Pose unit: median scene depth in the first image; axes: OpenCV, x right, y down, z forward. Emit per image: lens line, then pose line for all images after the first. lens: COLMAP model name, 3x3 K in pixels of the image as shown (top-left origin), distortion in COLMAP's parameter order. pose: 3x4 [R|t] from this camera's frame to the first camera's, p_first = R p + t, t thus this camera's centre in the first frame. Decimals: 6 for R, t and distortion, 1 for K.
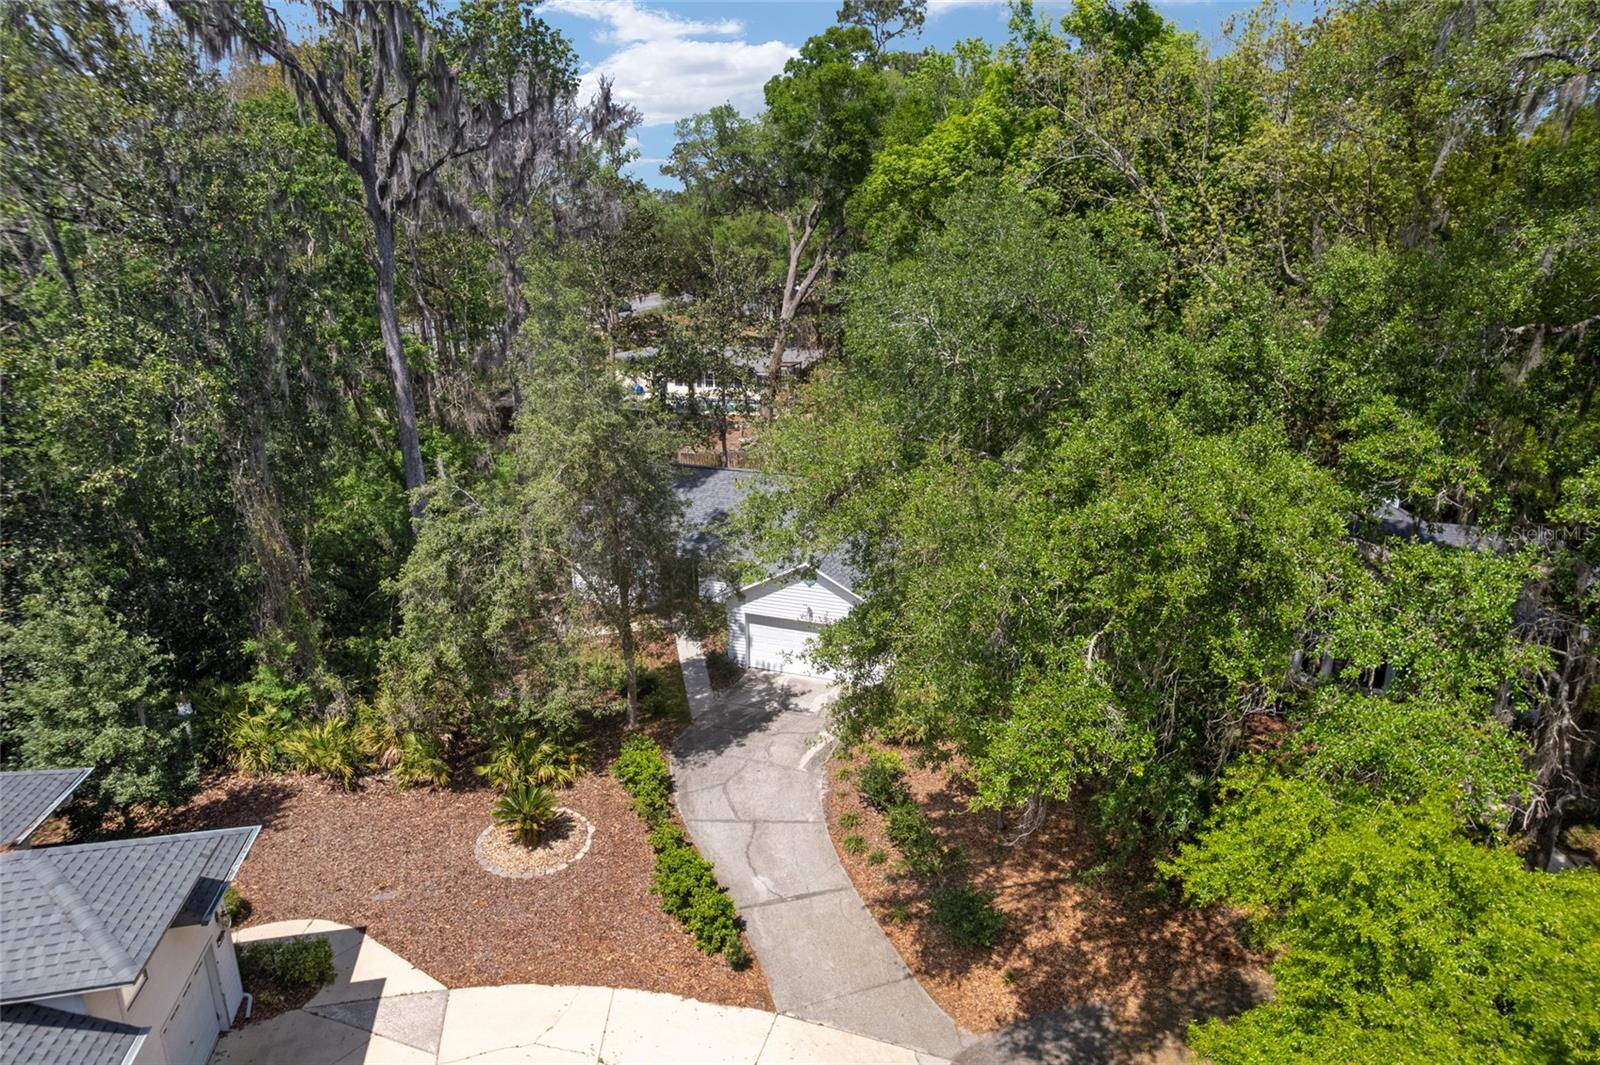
lens RADIAL K [[1033.4, 0, 801.1], [0, 1033.4, 540.2], [0, 0, 1]] dist [-0.053364, 0.038462]
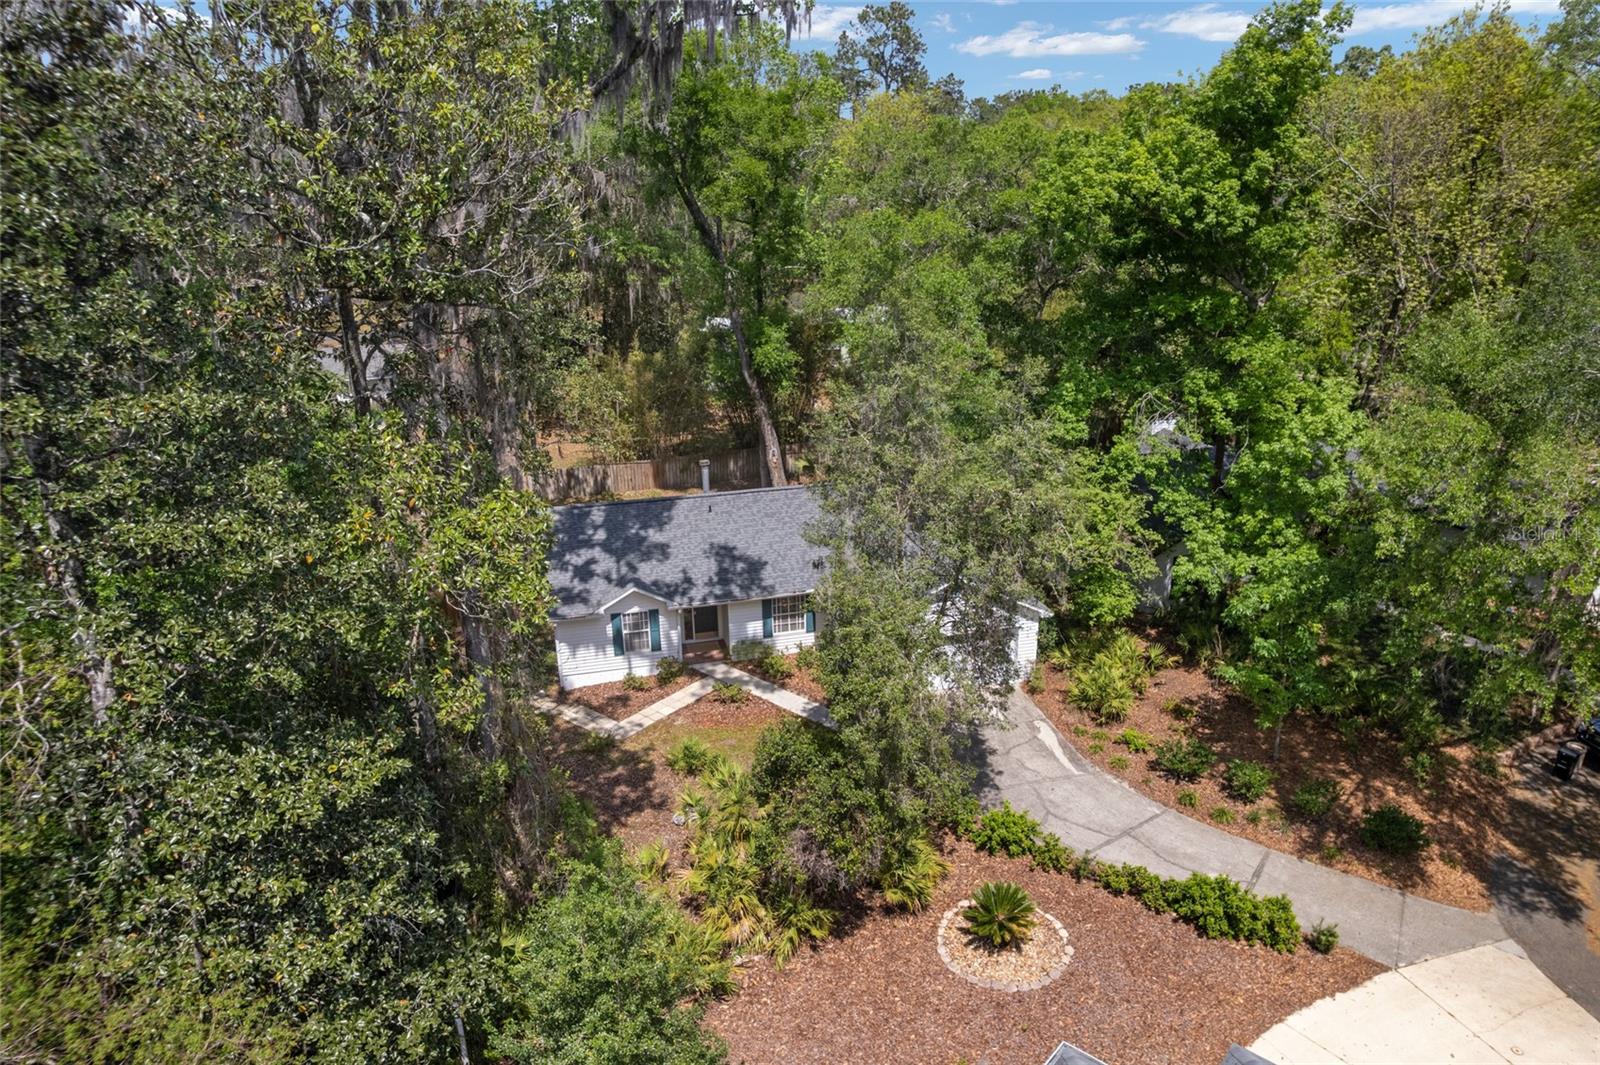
lens RADIAL K [[1033.4, 0, 802.4], [0, 1033.4, 538.8], [0, 0, 1]] dist [-0.053364, 0.038462]
pose [[0.795220, -0.200925, 0.572061, -0.819962], [0.176298, 0.979355, 0.098907, -0.168774], [-0.580124, 0.022200, 0.814226, 0.350645]]
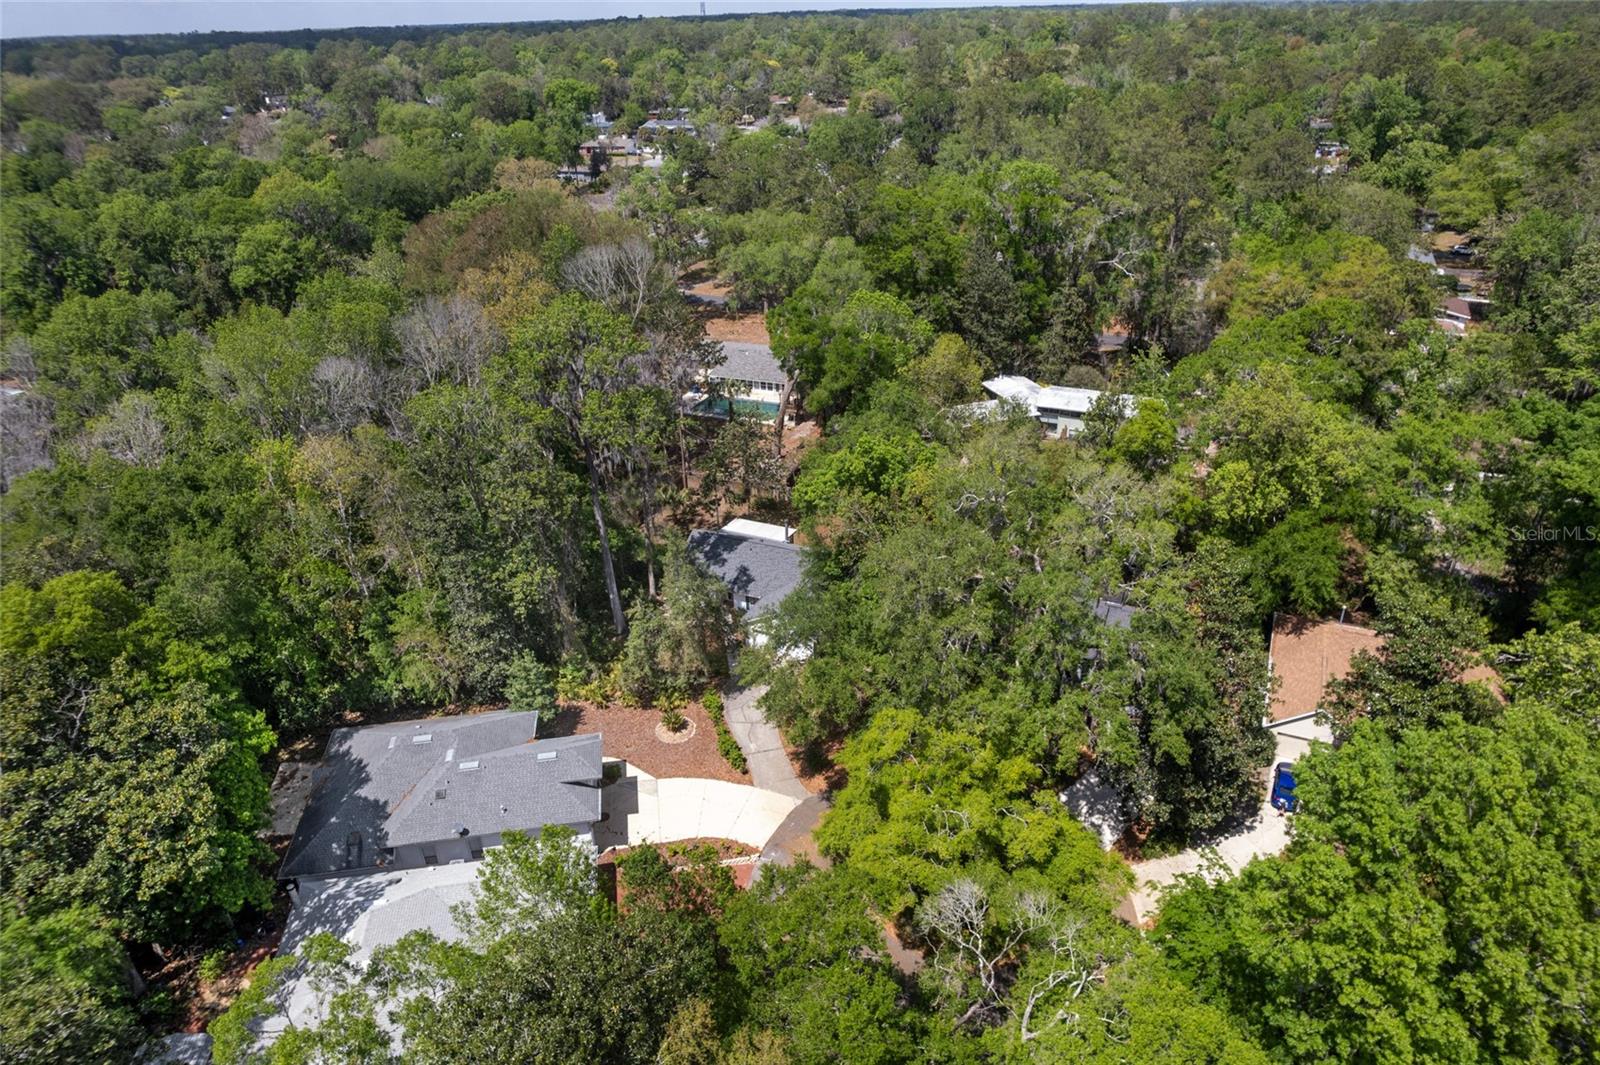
lens RADIAL K [[1033.4, 0, 801.6], [0, 1033.4, 531.3], [0, 0, 1]] dist [-0.053364, 0.038462]
pose [[0.998772, 0.001806, -0.049510, 0.227761], [0.007309, 0.983031, 0.183297, -0.757752], [0.049001, -0.183433, 0.981810, -1.666571]]
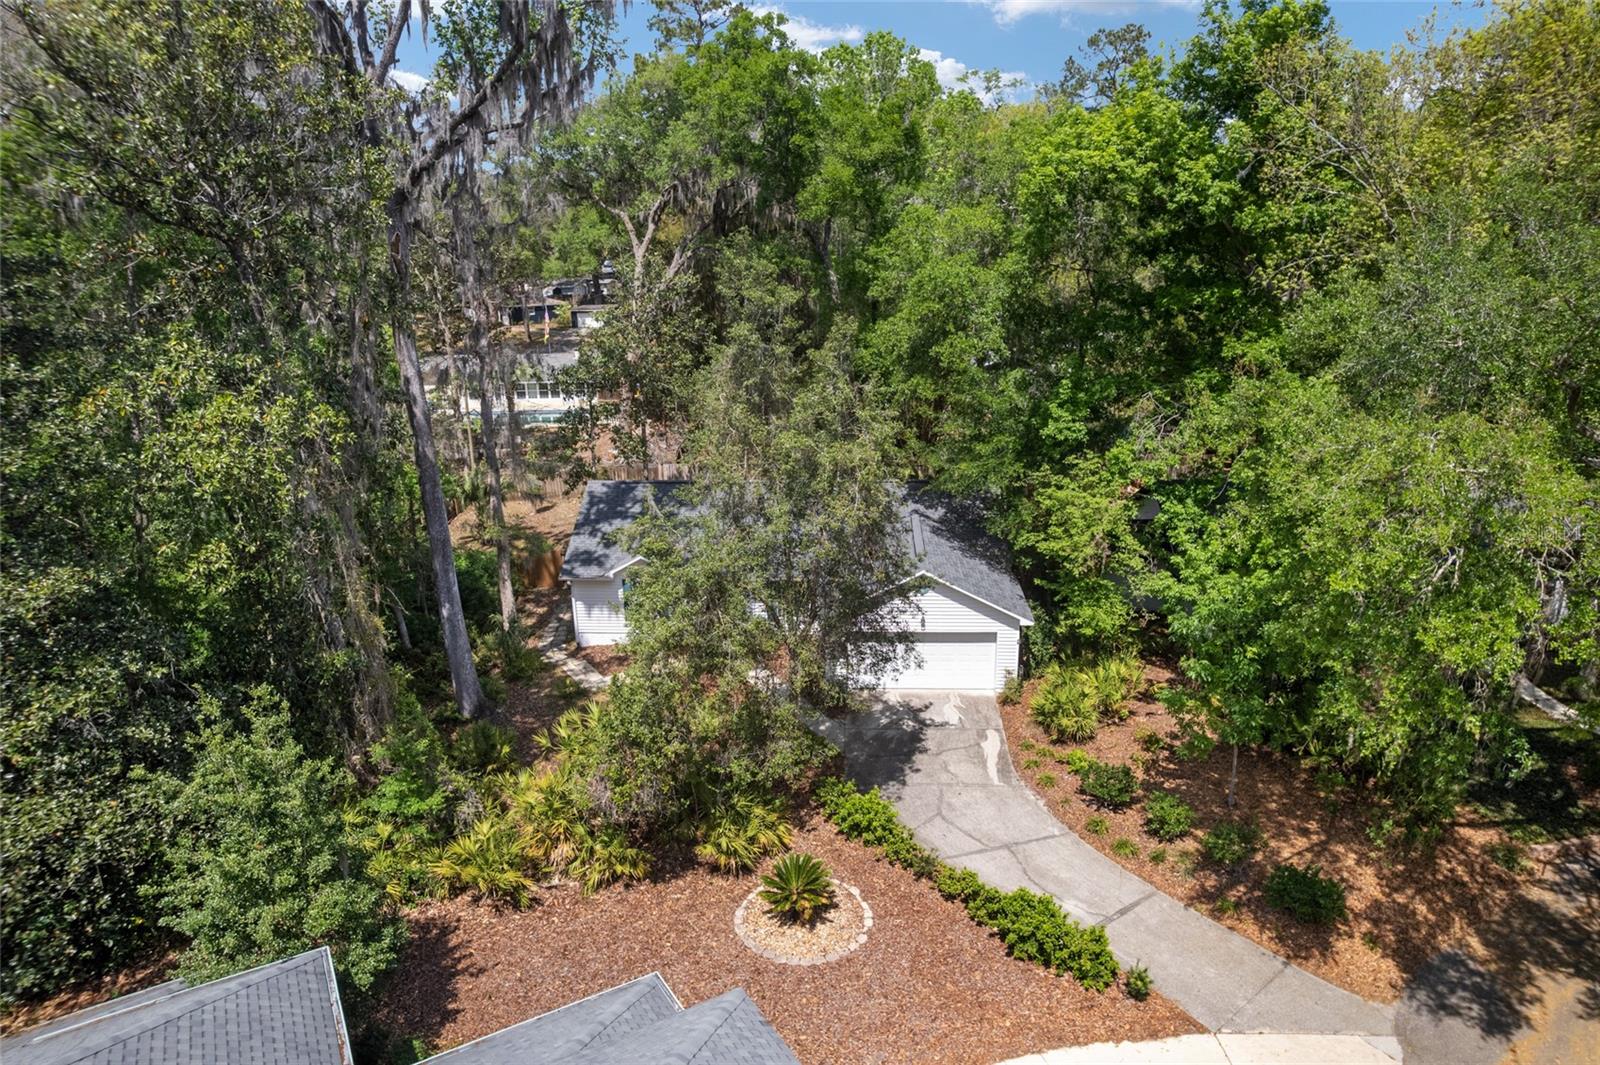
lens RADIAL K [[1033.4, 0, 807.2], [0, 1033.4, 538.8], [0, 0, 1]] dist [-0.053364, 0.038462]
pose [[0.942880, -0.098479, 0.318243, -0.489684], [0.098651, 0.995000, 0.015618, -0.041259], [-0.318190, 0.016669, 0.947880, 0.156211]]
